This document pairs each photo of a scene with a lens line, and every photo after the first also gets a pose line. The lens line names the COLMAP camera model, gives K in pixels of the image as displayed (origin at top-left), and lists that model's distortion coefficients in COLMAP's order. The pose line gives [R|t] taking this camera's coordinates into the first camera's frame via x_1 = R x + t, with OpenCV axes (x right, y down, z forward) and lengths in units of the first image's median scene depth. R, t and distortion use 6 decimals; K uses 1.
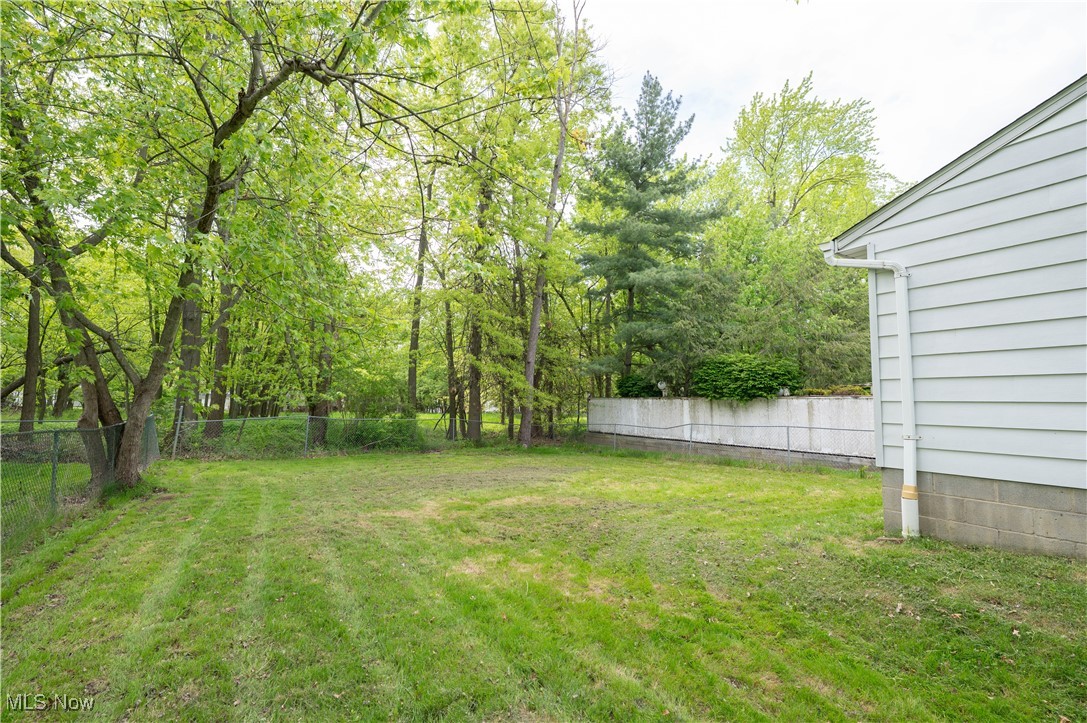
lens RADIAL K [[481.0, 0, 543.5], [0, 481.0, 361.5], [0, 0, 1]] dist [-0.000532, -0.000043]
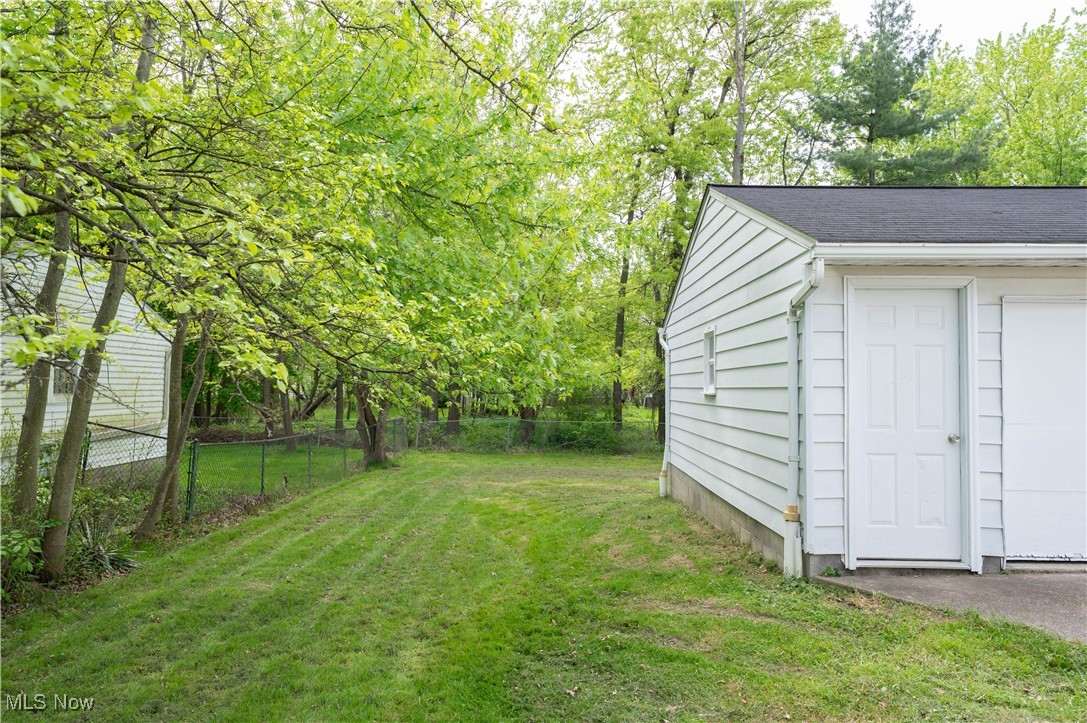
lens RADIAL K [[723.2, 0, 543.5], [0, 723.2, 361.5], [0, 0, 1]] dist [-0.001793, 0.001660]
pose [[0.849163, -0.024598, -0.527557, 0.690199], [0.050035, 0.998169, 0.033996, -0.108731], [0.525755, -0.055265, 0.848839, -0.595132]]
